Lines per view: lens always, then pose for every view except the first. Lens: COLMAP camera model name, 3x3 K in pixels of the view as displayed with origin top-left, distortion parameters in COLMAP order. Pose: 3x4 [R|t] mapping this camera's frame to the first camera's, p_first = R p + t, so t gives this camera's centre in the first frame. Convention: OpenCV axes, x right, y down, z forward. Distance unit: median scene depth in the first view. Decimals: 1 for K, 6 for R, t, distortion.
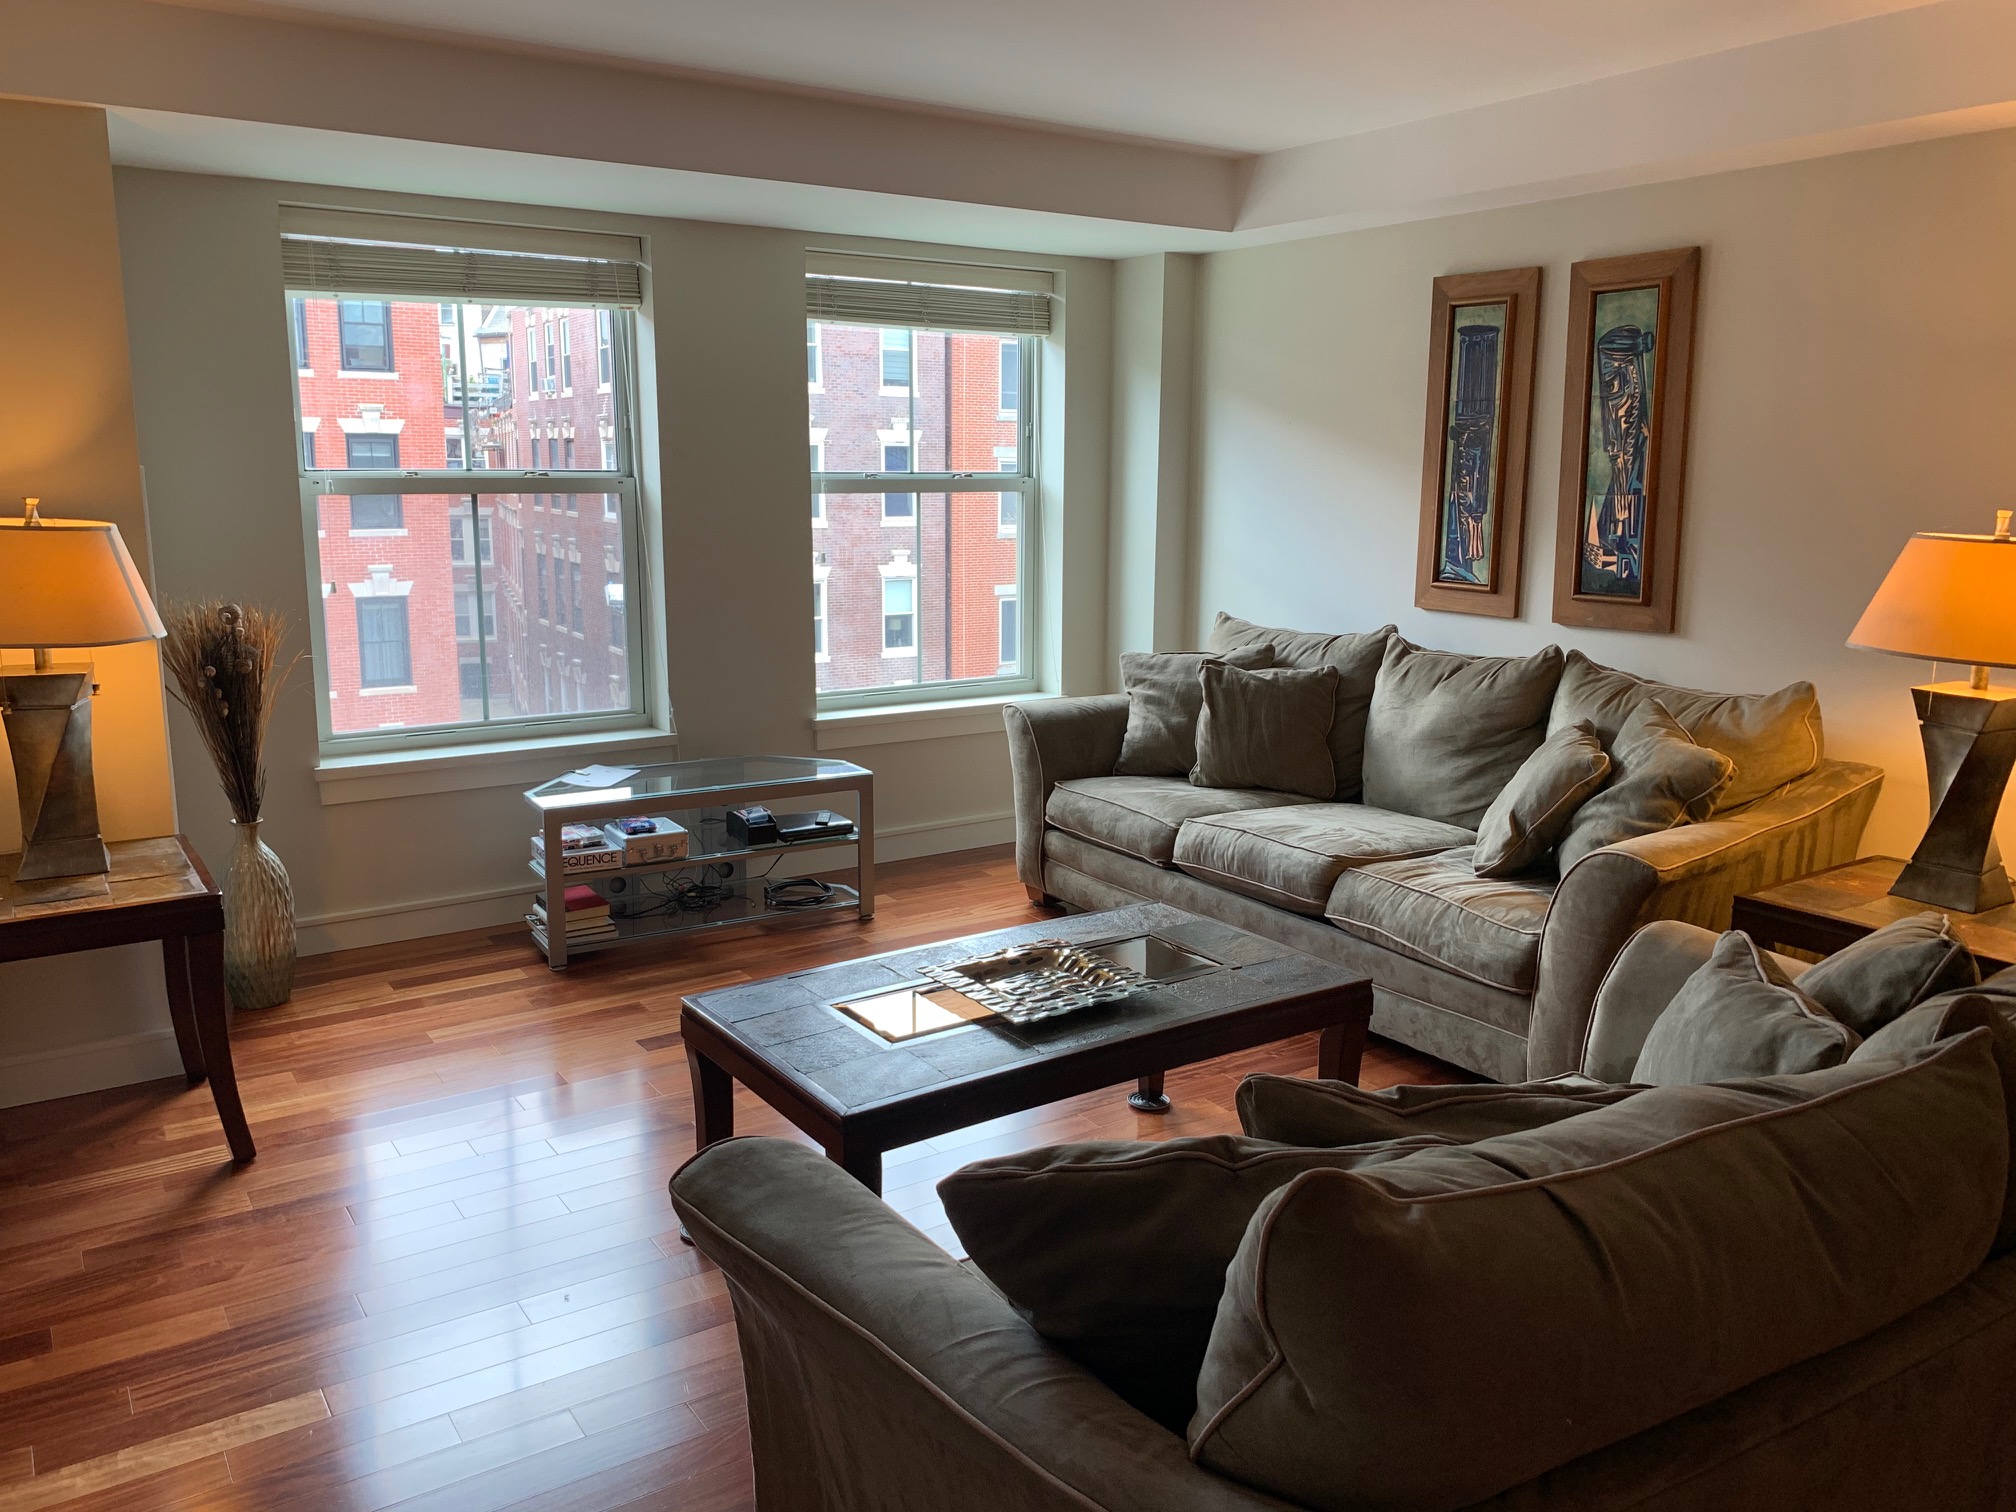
lens RADIAL K [[1533.9, 0, 1000.6], [0, 1533.9, 742.8], [0, 0, 1]] dist [0.054154, -0.078335]
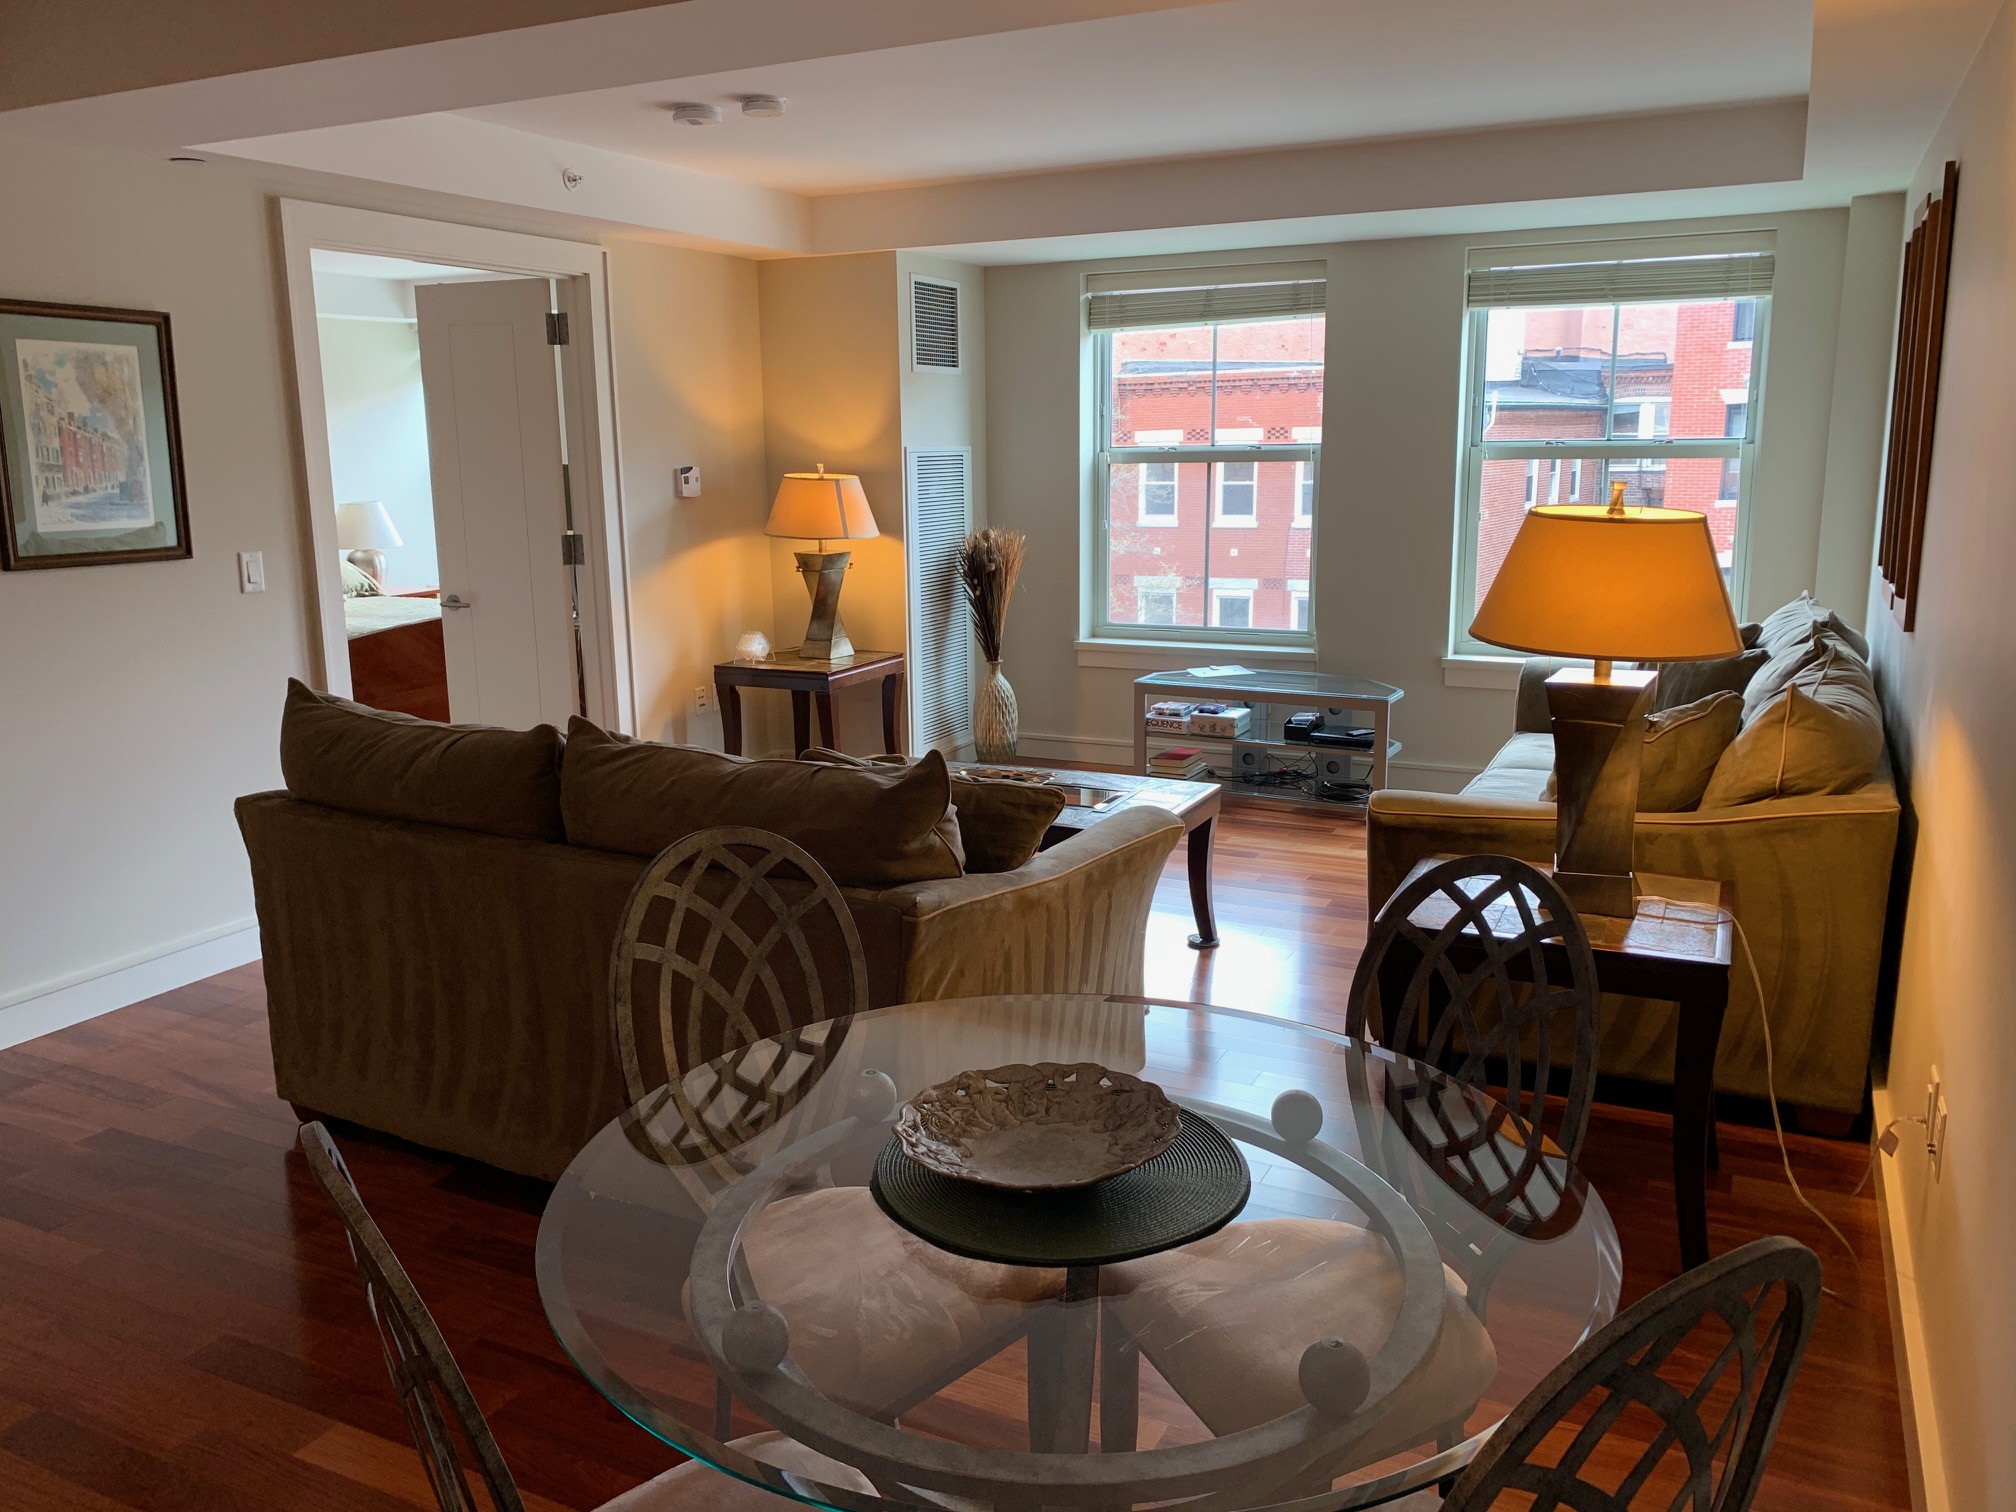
lens RADIAL K [[1533.9, 0, 1003.5], [0, 1533.9, 760.1], [0, 0, 1]] dist [0.054154, -0.078335]
pose [[0.501024, 0.167462, -0.849077, 0.810424], [-0.141840, 0.983723, 0.110321, -0.023785], [0.853731, 0.065160, 0.516622, 0.142497]]
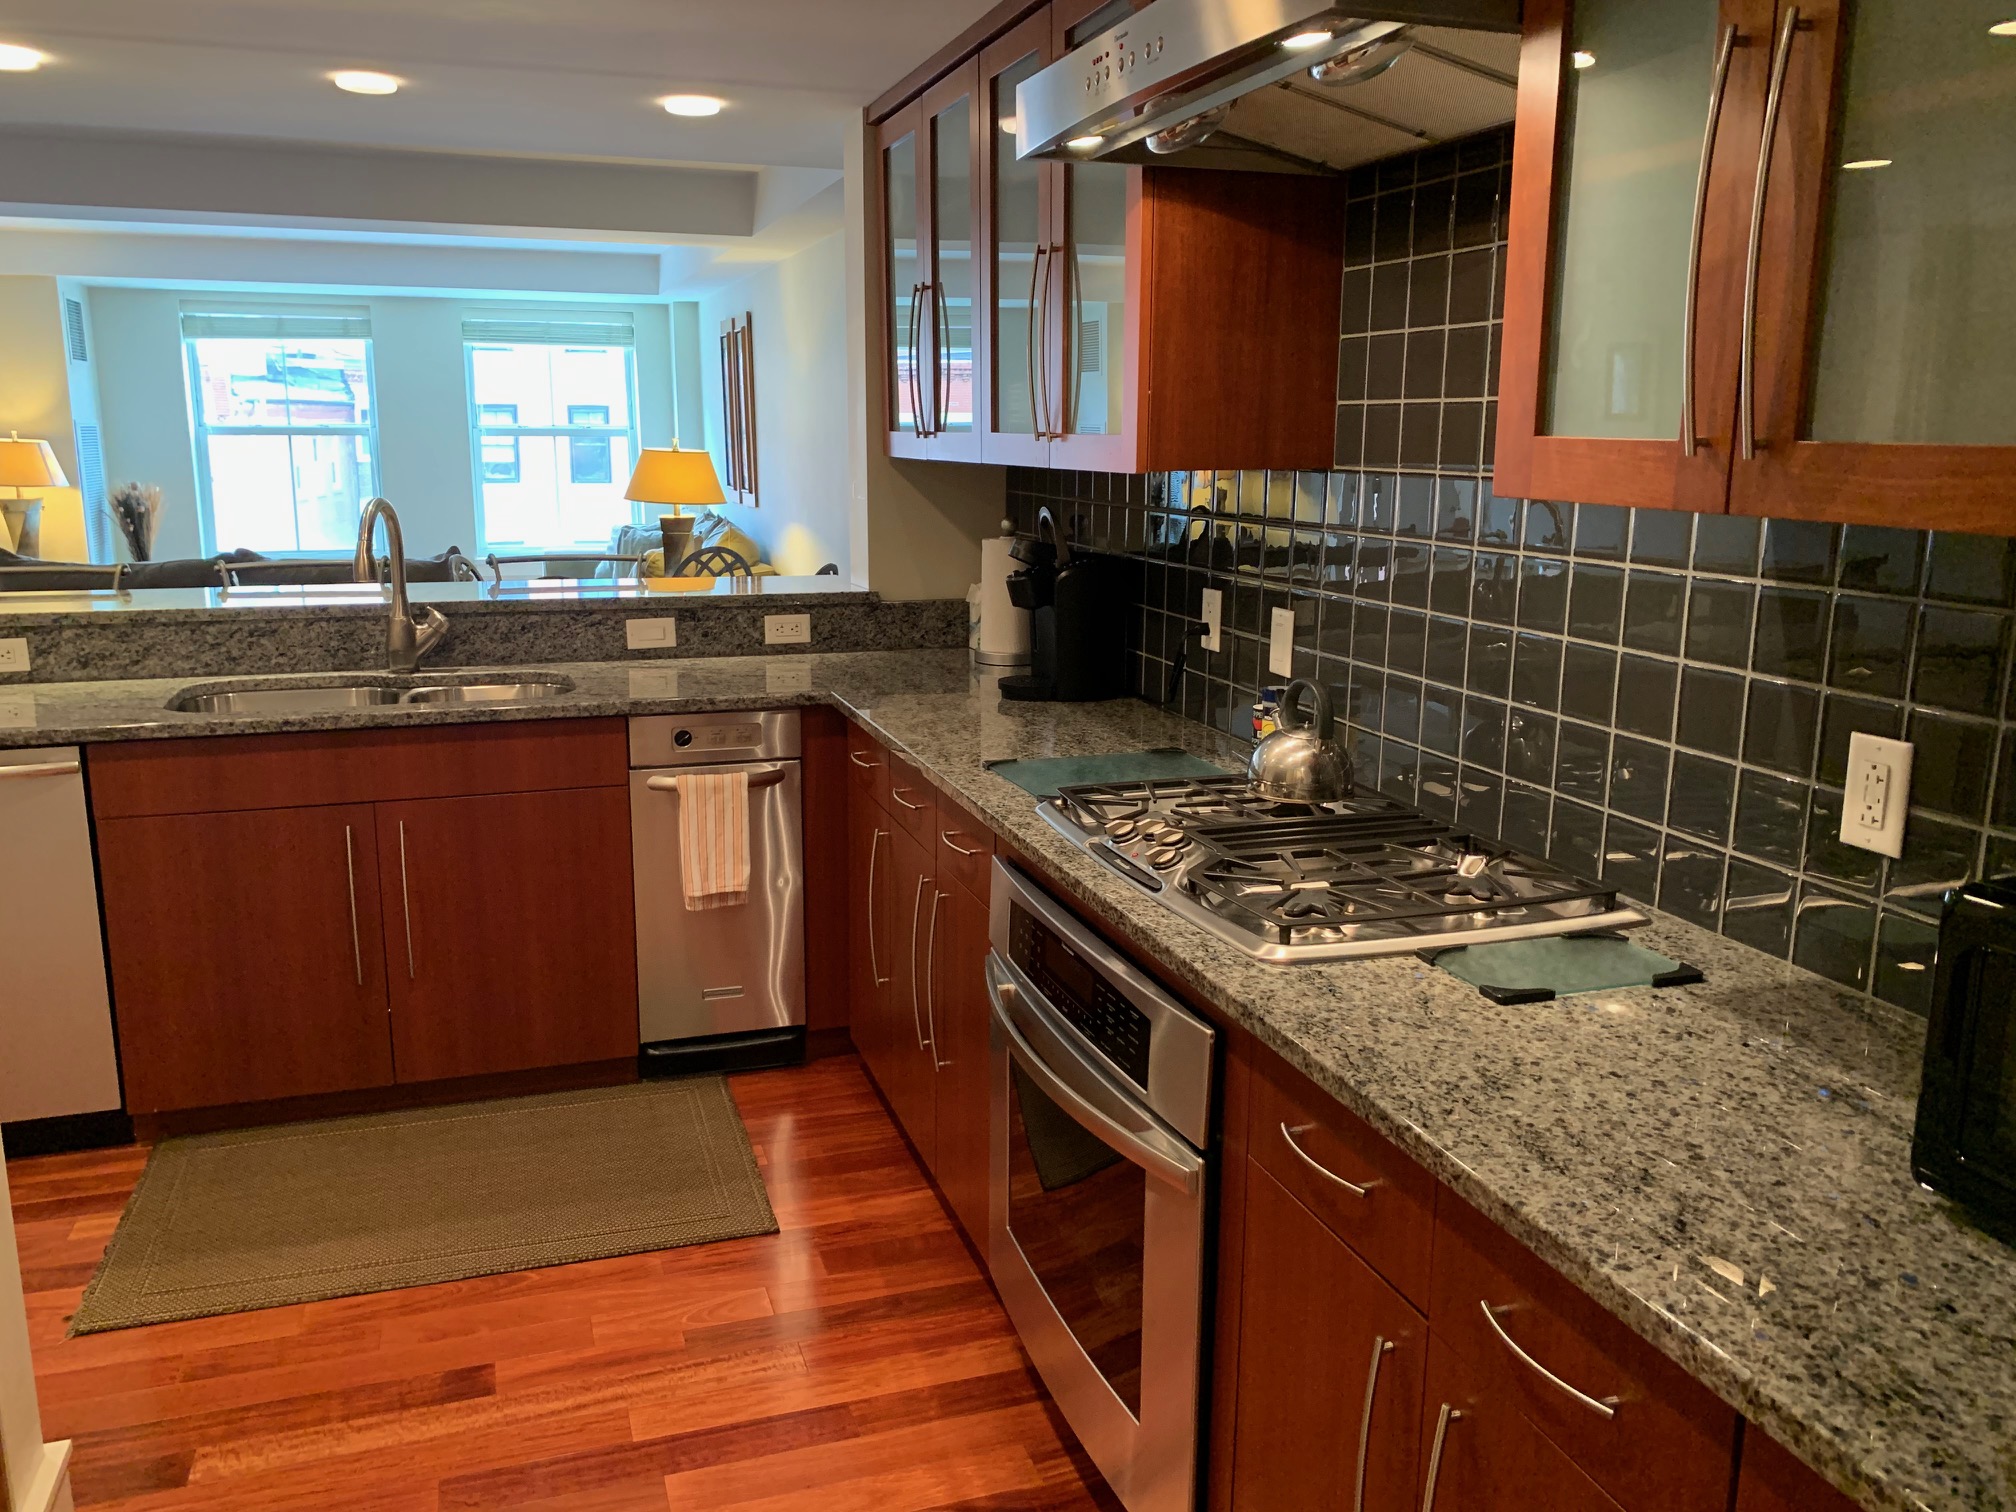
lens RADIAL K [[1533.9, 0, 983.9], [0, 1533.9, 762.1], [0, 0, 1]] dist [0.054154, -0.078335]
pose [[0.963554, 0.056956, -0.261382, 1.112741], [-0.048665, 0.998089, 0.038091, 0.147248], [0.263052, -0.023983, 0.964484, -0.738566]]
